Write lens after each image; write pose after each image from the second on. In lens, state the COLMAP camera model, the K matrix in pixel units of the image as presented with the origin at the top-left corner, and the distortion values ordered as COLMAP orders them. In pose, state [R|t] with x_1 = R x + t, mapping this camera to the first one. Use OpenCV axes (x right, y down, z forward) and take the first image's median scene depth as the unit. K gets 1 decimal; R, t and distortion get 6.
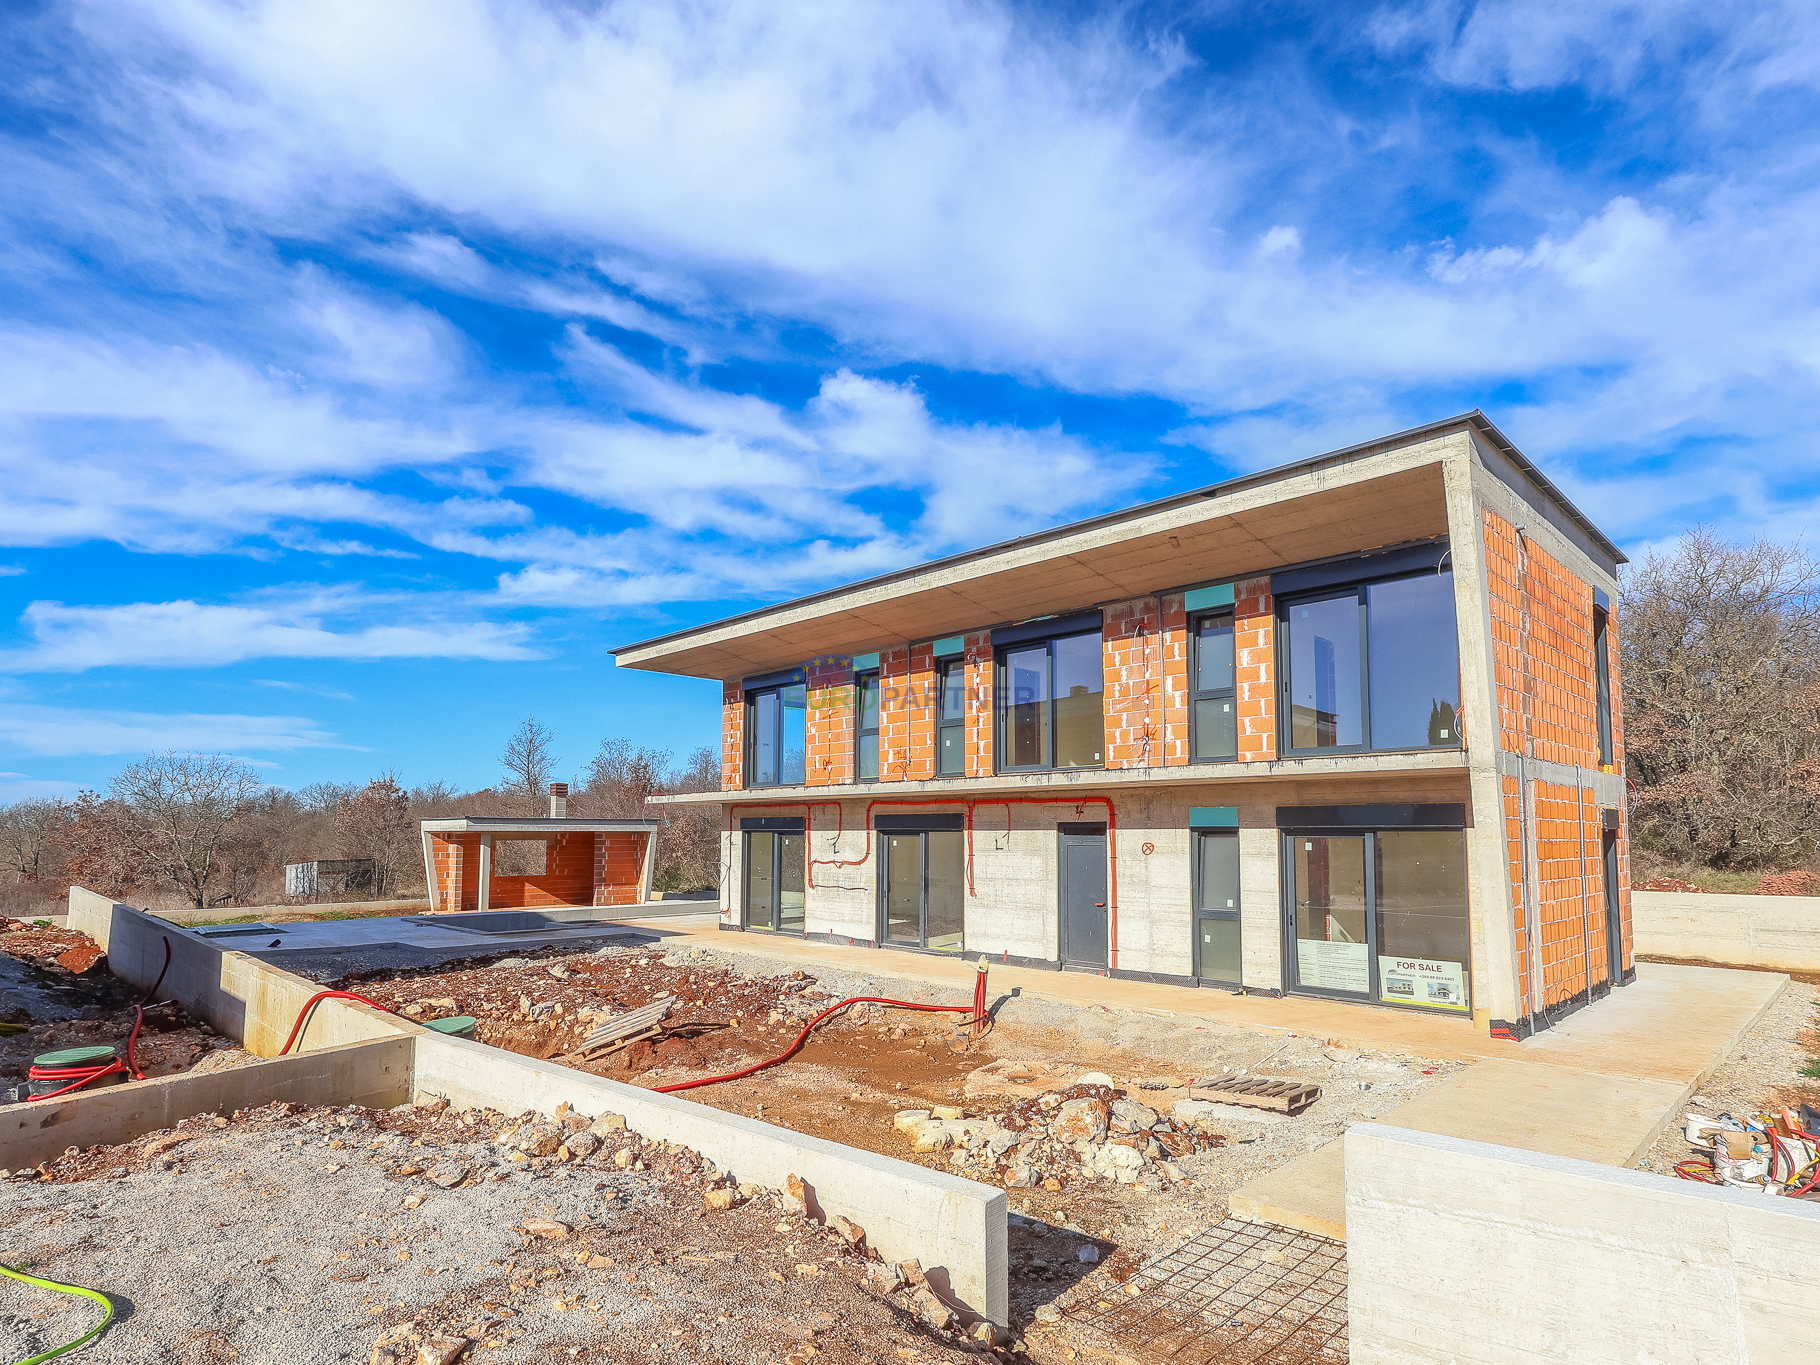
lens RADIAL K [[956.5, 0, 910.6], [0, 956.5, 685.9], [0, 0, 1]] dist [0.014631, -0.001005]
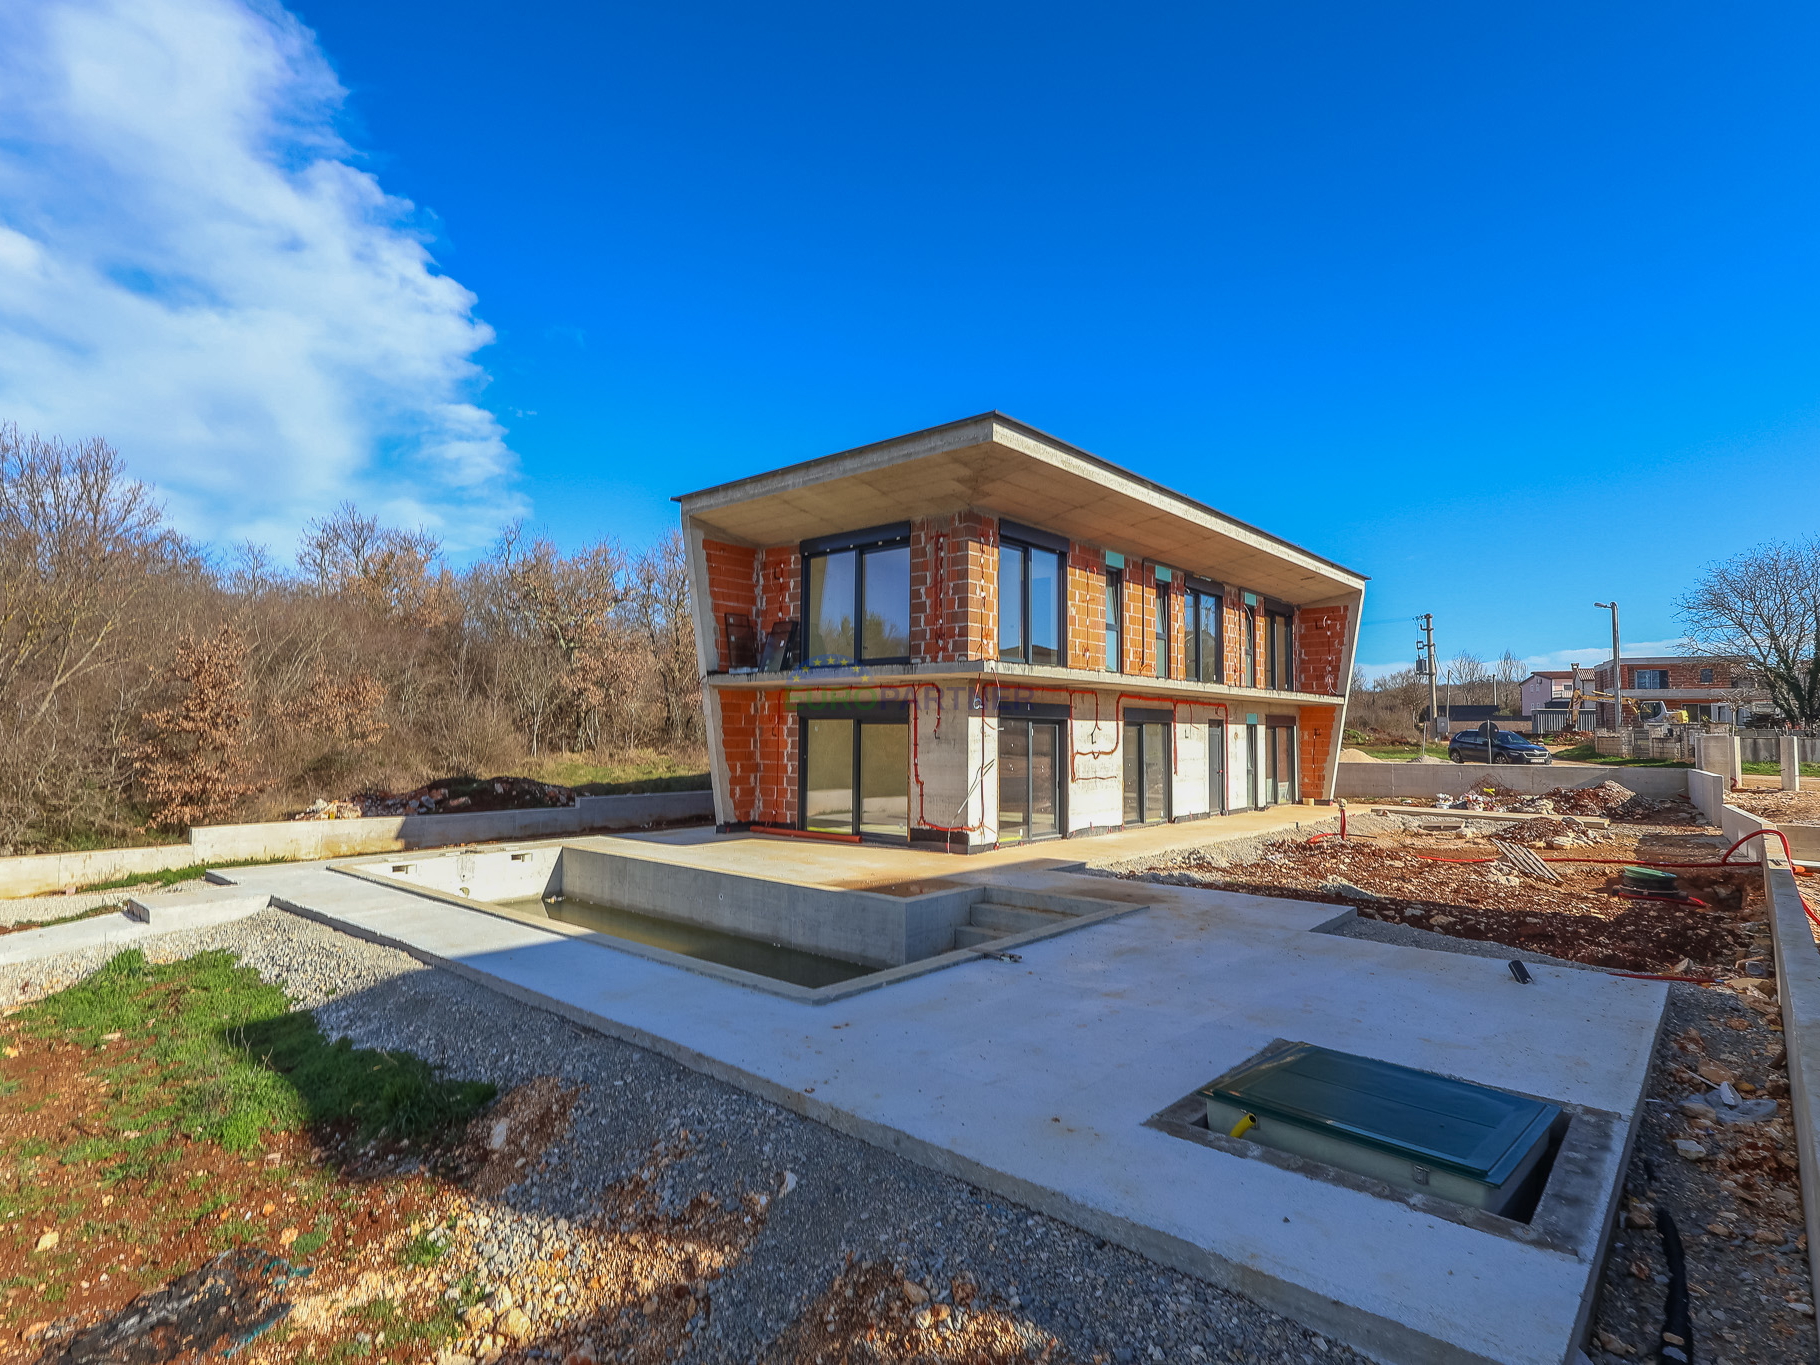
lens RADIAL K [[942.9, 0, 910.8], [0, 942.9, 647.4], [0, 0, 1]] dist [0.002632, 0.000816]
pose [[-0.076290, 0.081871, 0.993719, -1.056325], [-0.164093, 0.982003, -0.093503, 0.203871], [-0.983490, -0.170195, -0.061482, 1.290598]]
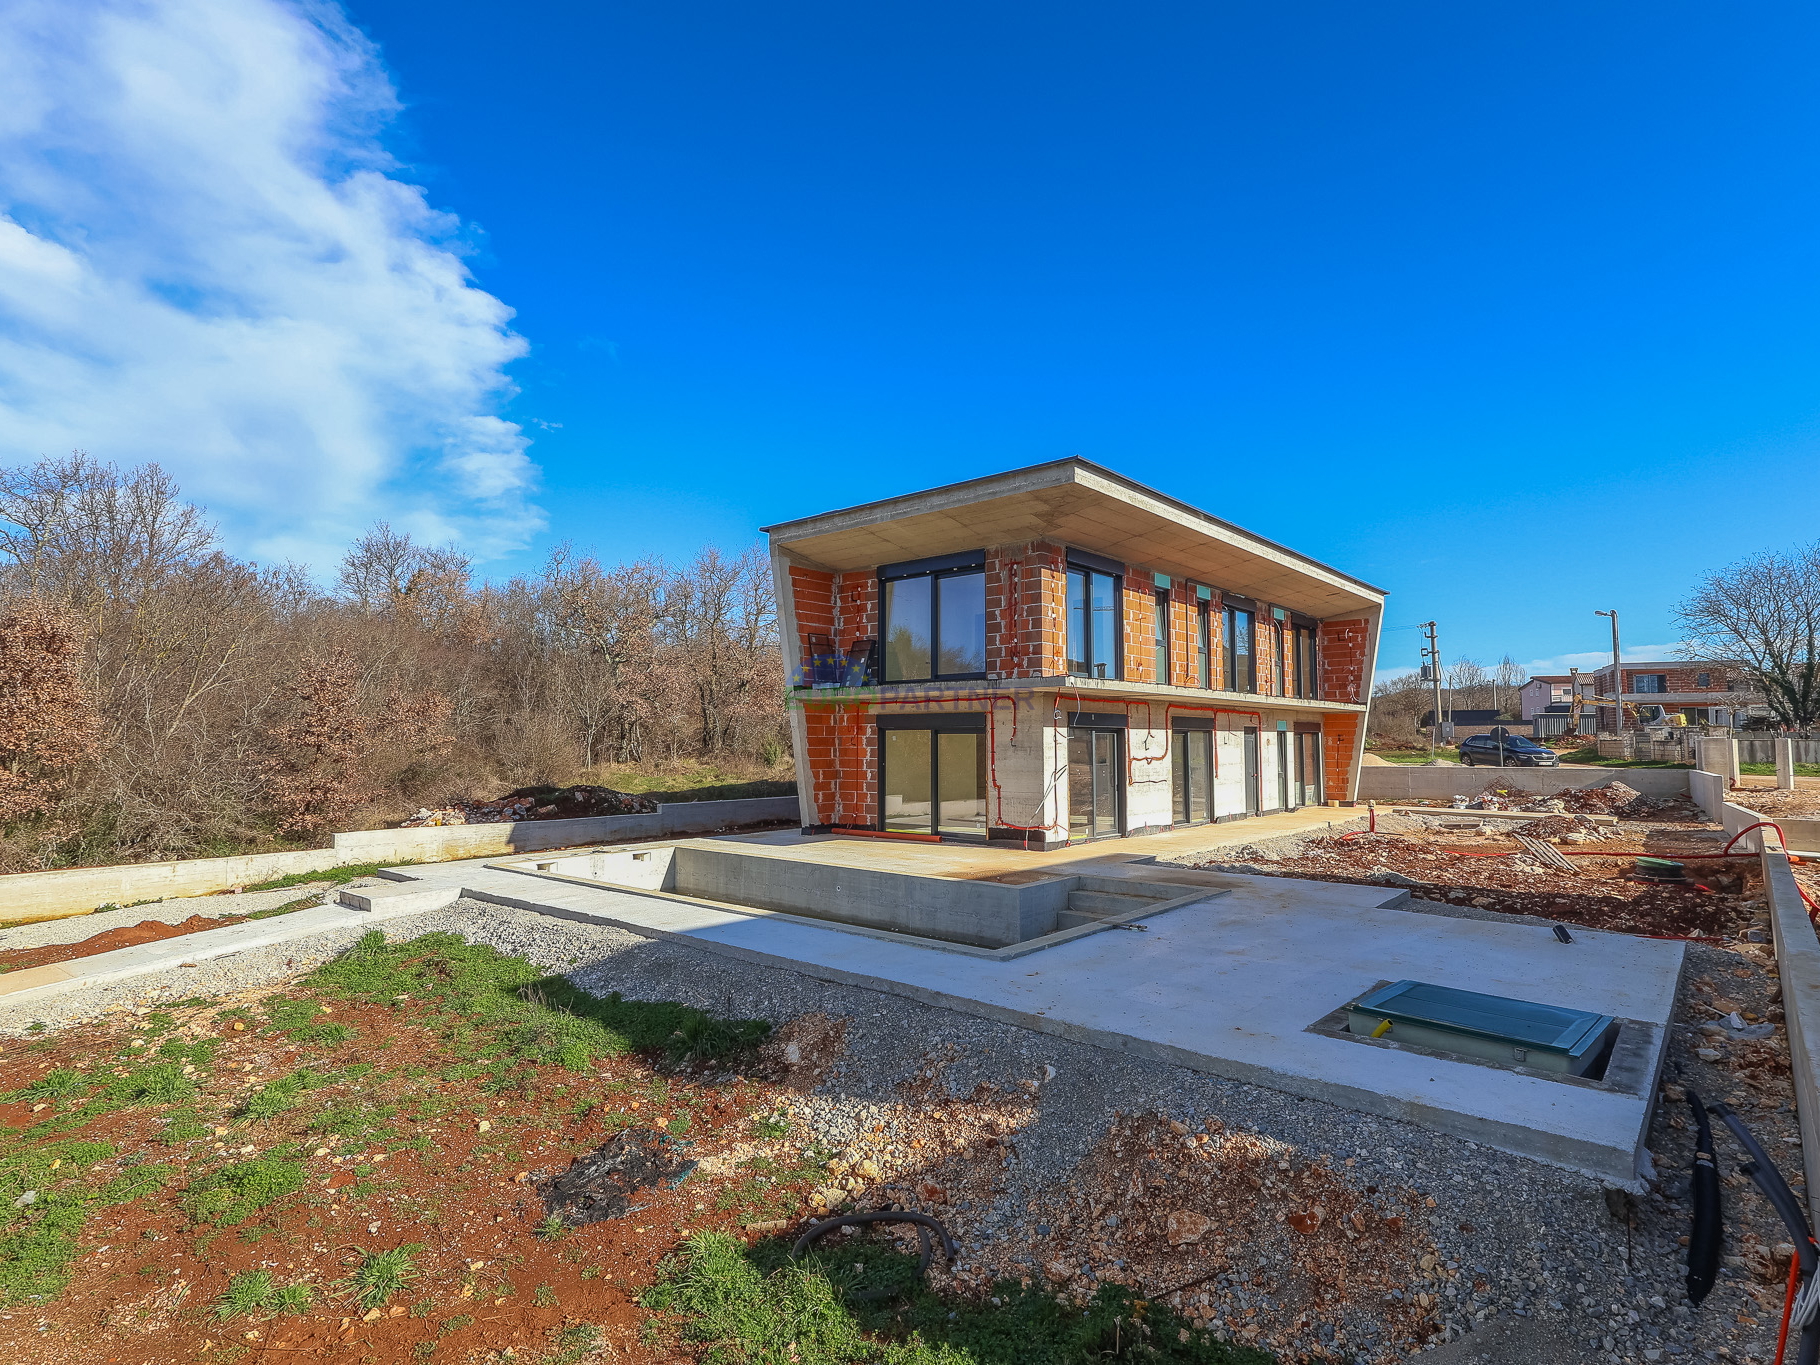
lens RADIAL K [[943.3, 0, 908.7], [0, 943.3, 648.5], [0, 0, 1]] dist [0.004436, -0.000101]
pose [[-0.077982, 0.090399, 0.992848, -1.142144], [-0.156215, 0.982471, -0.101724, 0.217391], [-0.984640, -0.163030, -0.062493, 1.379439]]
